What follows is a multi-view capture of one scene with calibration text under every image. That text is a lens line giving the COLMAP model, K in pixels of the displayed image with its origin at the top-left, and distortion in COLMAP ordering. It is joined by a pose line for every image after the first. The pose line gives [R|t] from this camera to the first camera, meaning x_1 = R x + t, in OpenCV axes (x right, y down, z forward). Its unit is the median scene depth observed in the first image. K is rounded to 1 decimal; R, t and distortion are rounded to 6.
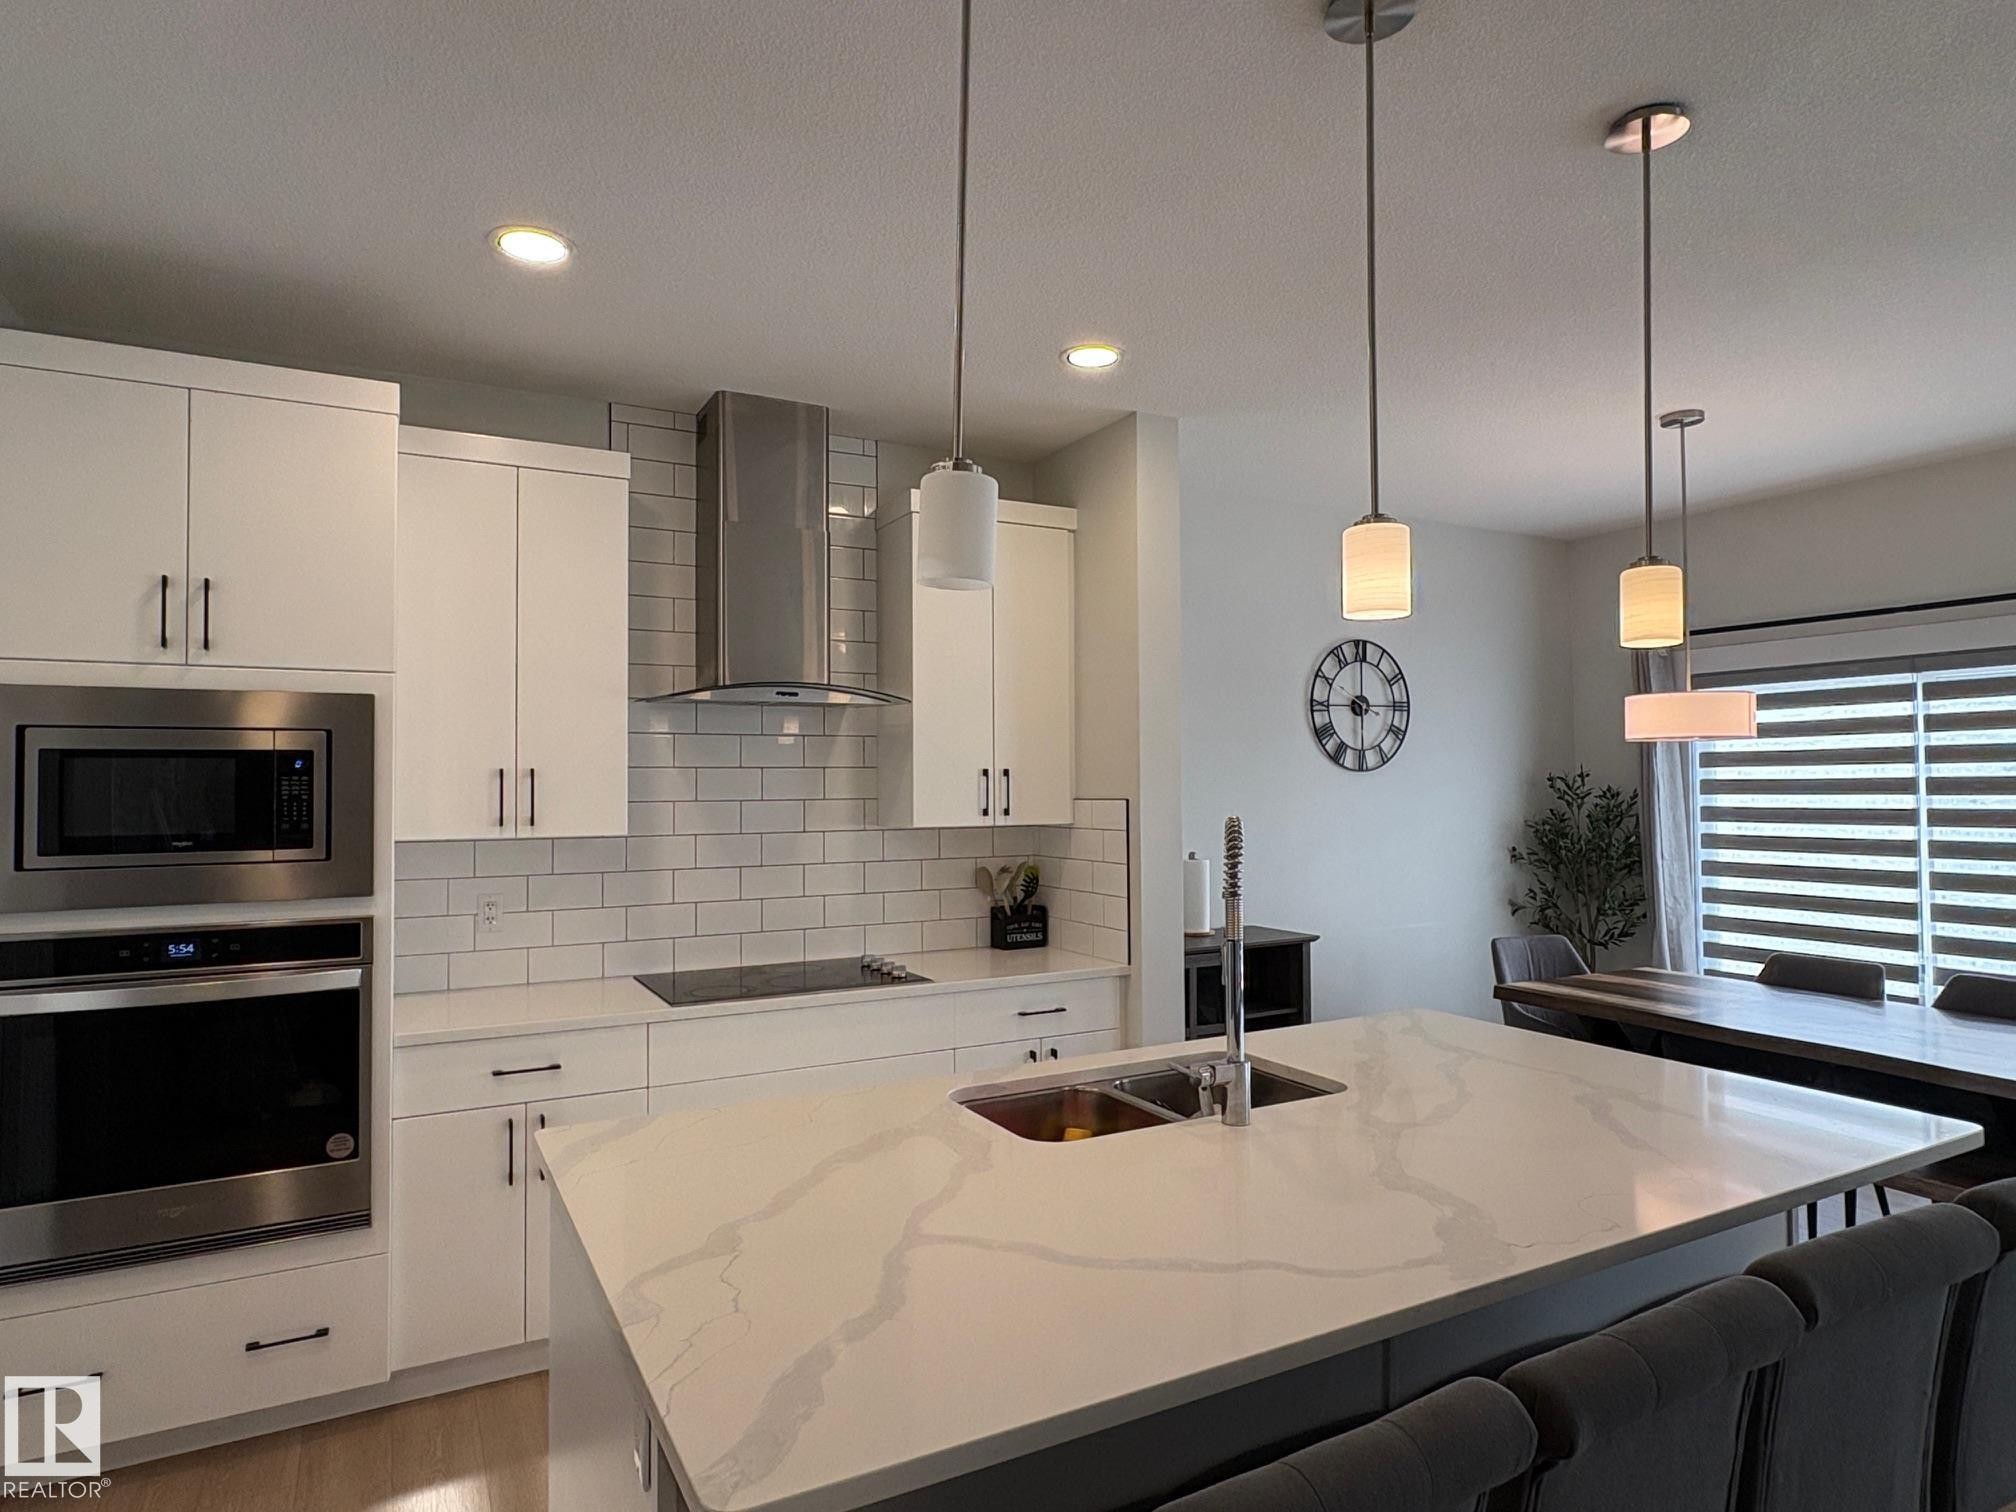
lens RADIAL K [[1180.0, 0, 1006.8], [0, 1180.0, 746.9], [0, 0, 1]] dist [0.002279, -0.000237]
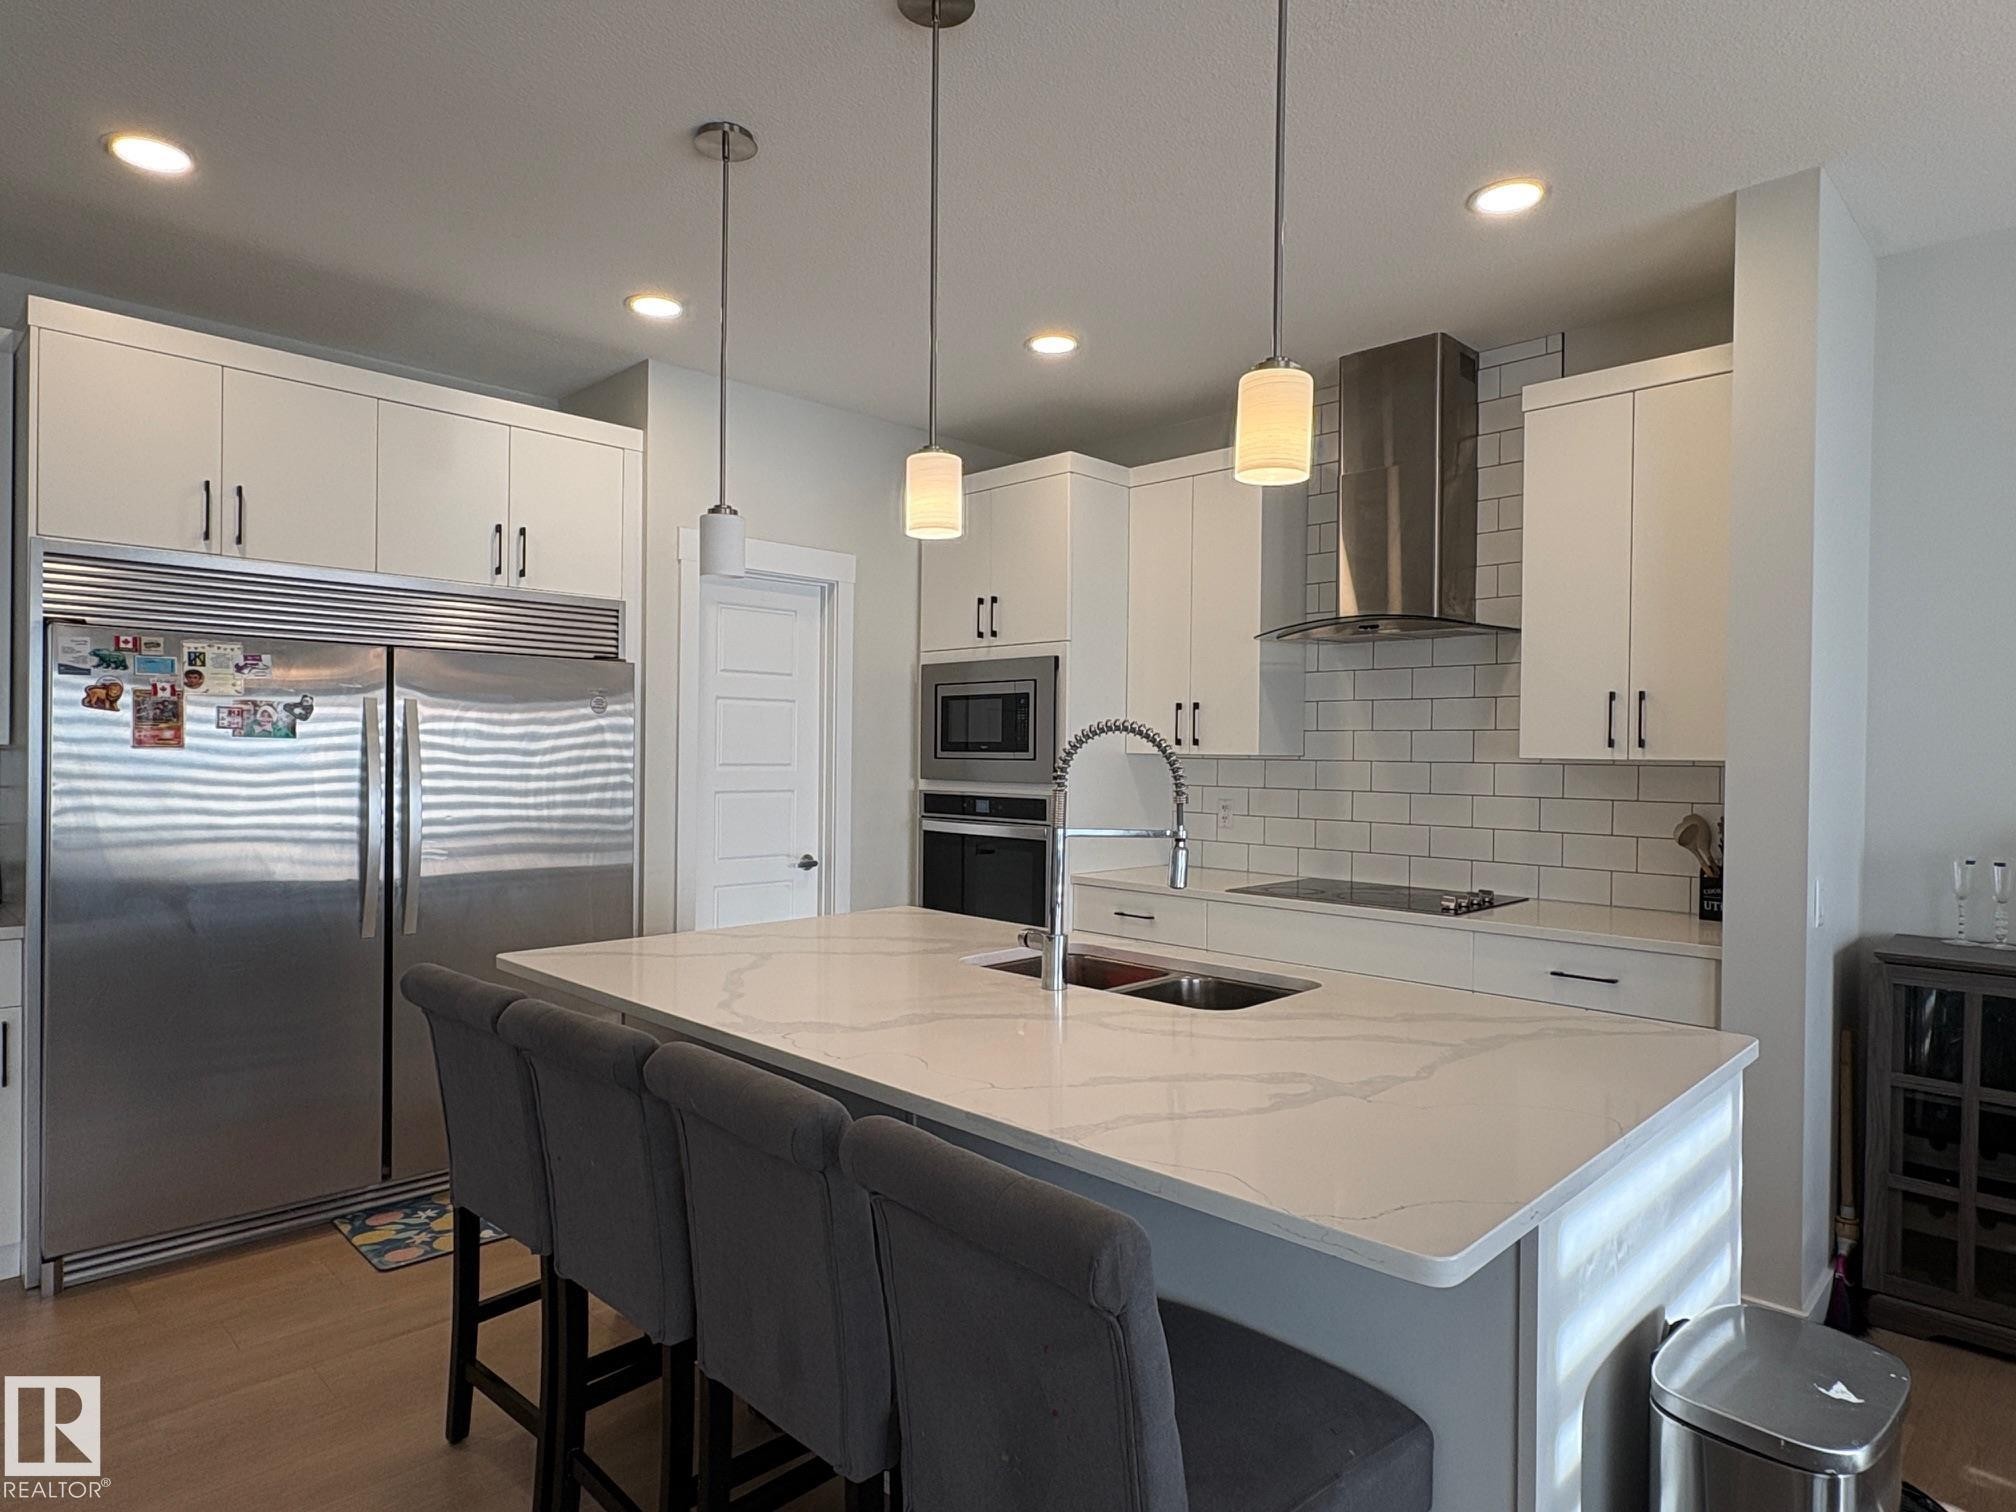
lens RADIAL K [[1155.5, 0, 1004.7], [0, 1155.5, 758.8], [0, 0, 1]] dist [-0.000849, -0.001293]
pose [[0.293065, 0.017291, -0.955936, 0.852704], [0.017948, 0.999561, 0.023582, 0.051401], [0.955924, -0.024069, 0.292625, 0.450641]]
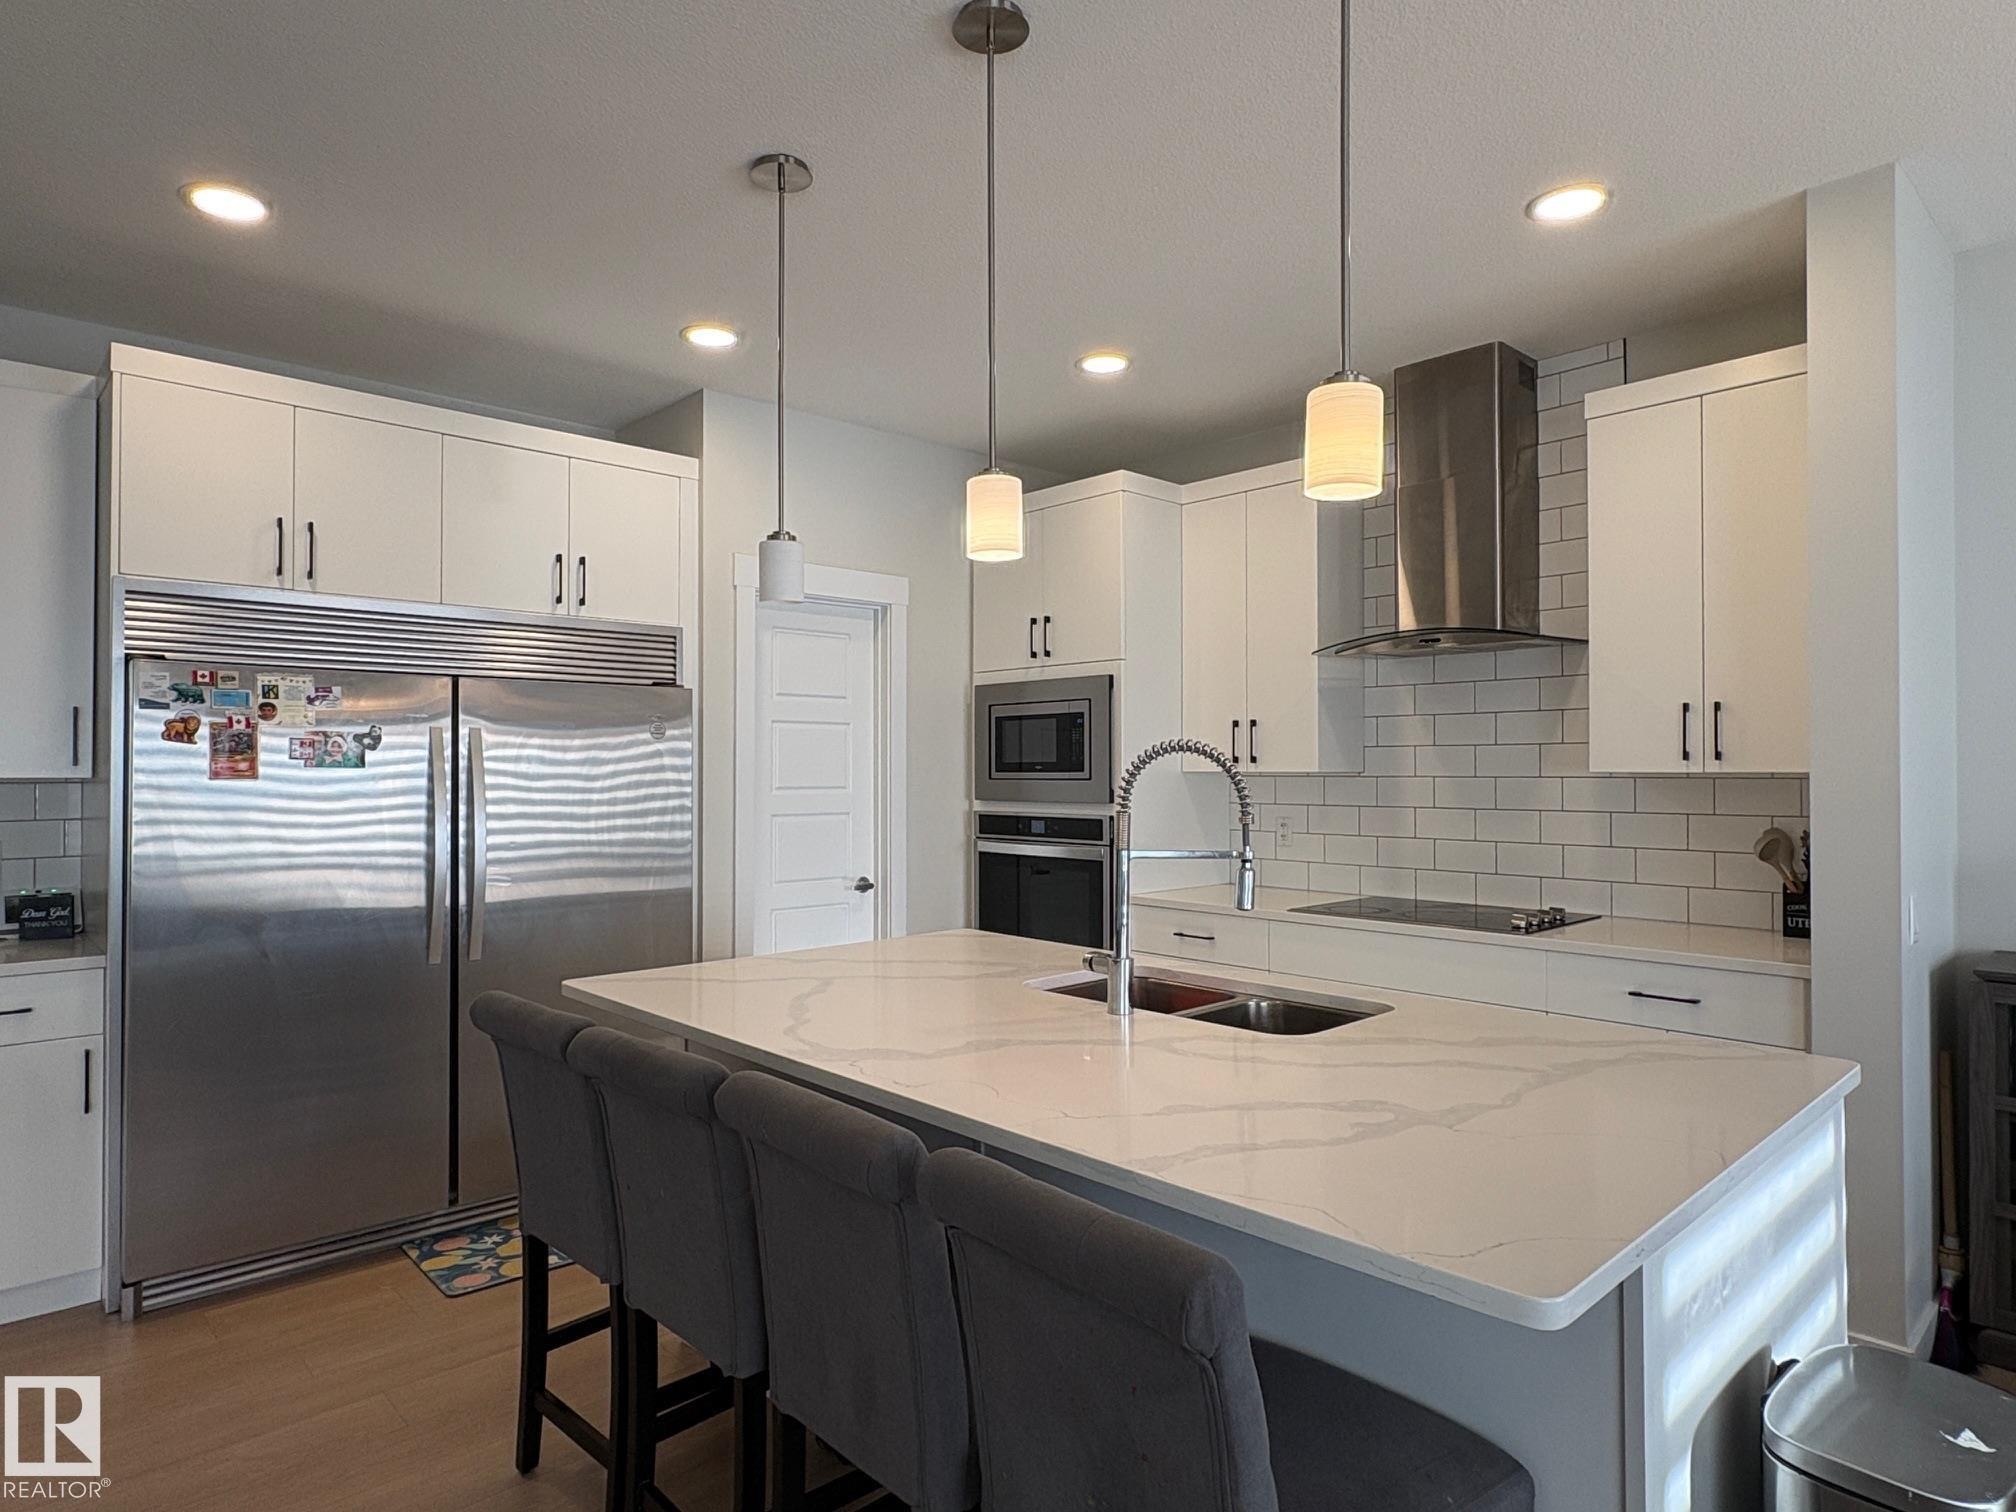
lens RADIAL K [[1156.1, 0, 1008.0], [0, 1156.1, 756.0], [0, 0, 1]] dist [-0.000286, -0.001410]
pose [[0.256130, -0.003995, -0.966634, 0.845081], [0.031201, 0.999505, 0.004137, 0.049014], [0.966139, -0.031220, 0.256128, 0.443323]]
